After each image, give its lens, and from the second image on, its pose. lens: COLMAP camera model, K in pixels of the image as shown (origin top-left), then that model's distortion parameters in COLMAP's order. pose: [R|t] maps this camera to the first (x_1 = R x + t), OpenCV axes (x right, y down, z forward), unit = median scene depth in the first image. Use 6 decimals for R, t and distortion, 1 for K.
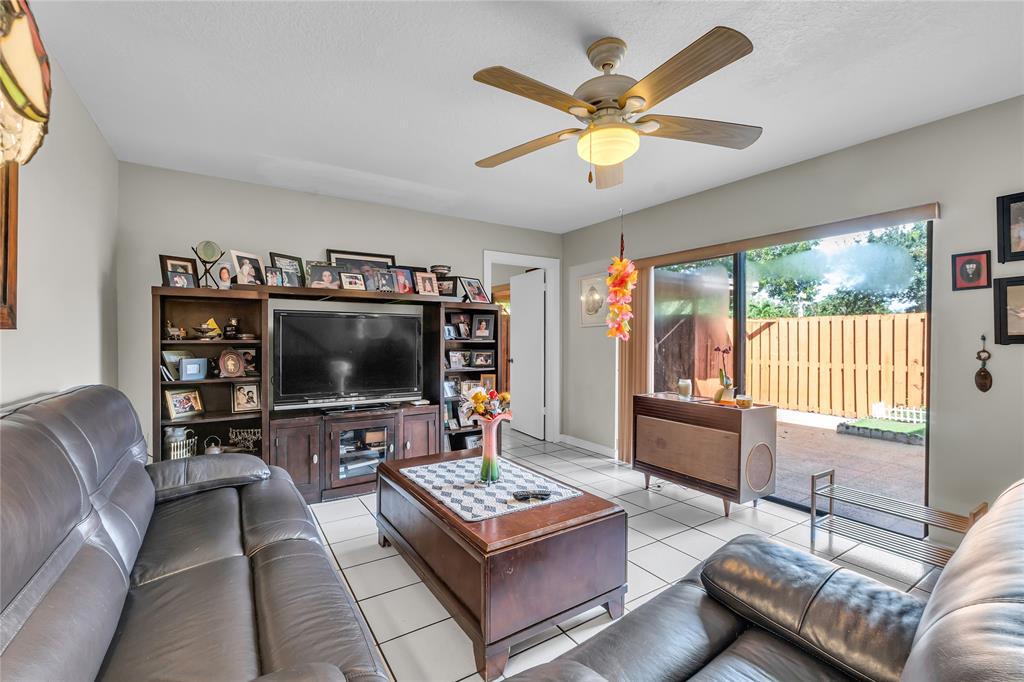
lens RADIAL K [[438.4, 0, 511.0], [0, 438.4, 341.5], [0, 0, 1]] dist [-0.009525, -0.000368]
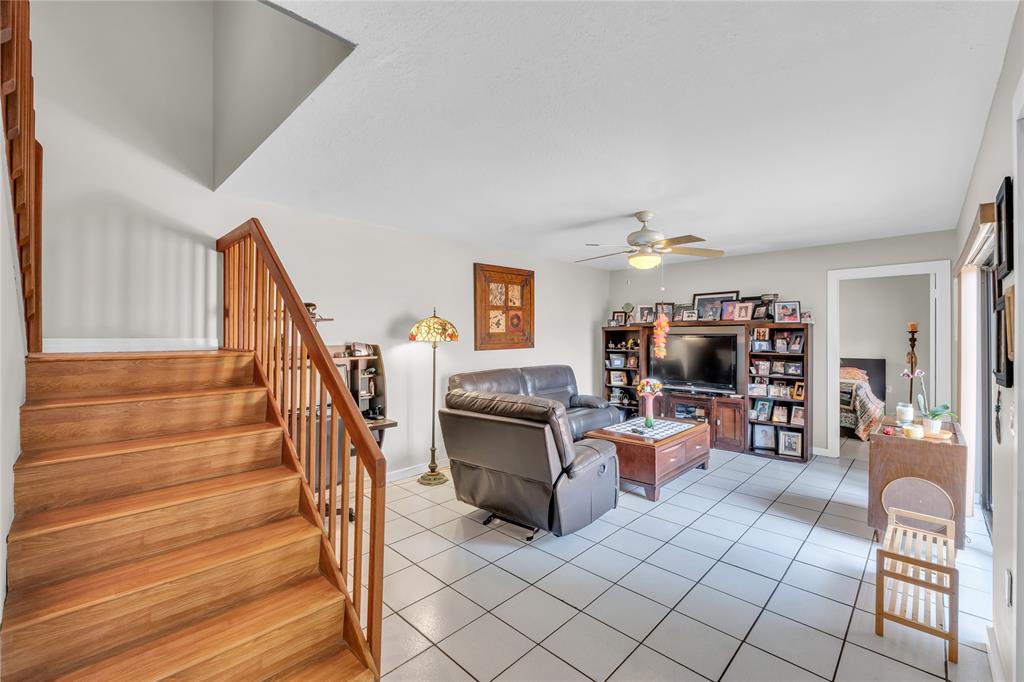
lens RADIAL K [[438.4, 0, 509.9], [0, 438.4, 340.4], [0, 0, 1]] dist [-0.009525, -0.000368]
pose [[0.224214, 0.004730, -0.974529, 1.079537], [-0.005326, 0.999979, 0.003628, -0.044893], [0.974525, 0.004377, 0.224234, -0.031030]]
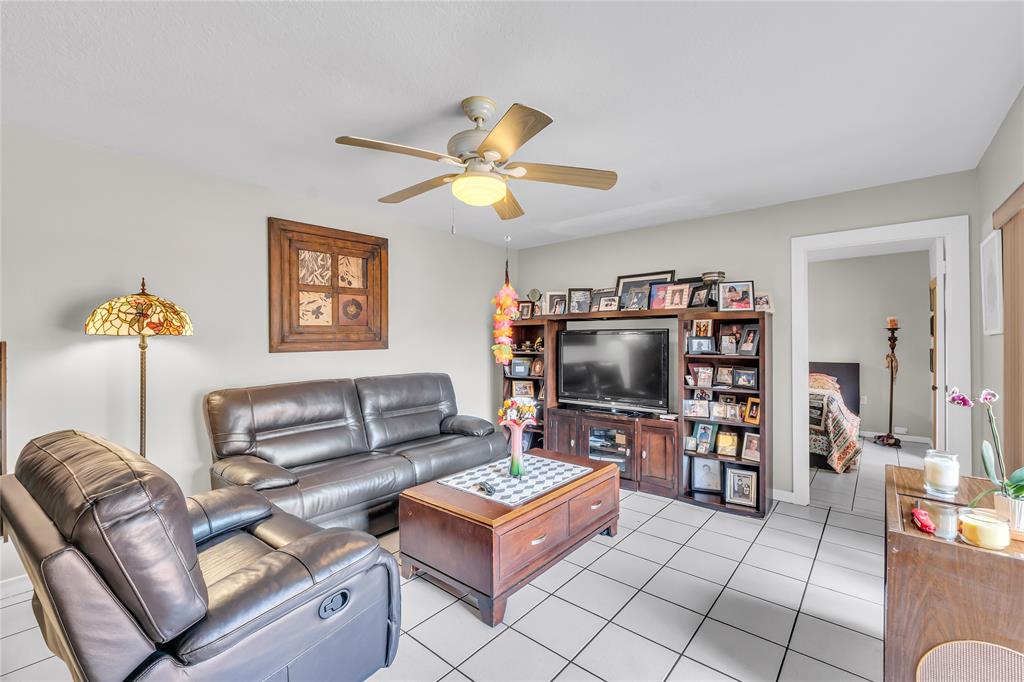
lens RADIAL K [[438.4, 0, 513.6], [0, 438.4, 340.9], [0, 0, 1]] dist [-0.009525, -0.000368]
pose [[0.288732, -0.003855, -0.957402, 0.693462], [-0.004652, 0.999974, -0.005429, -0.028259], [0.957399, 0.006021, 0.288707, 0.404054]]
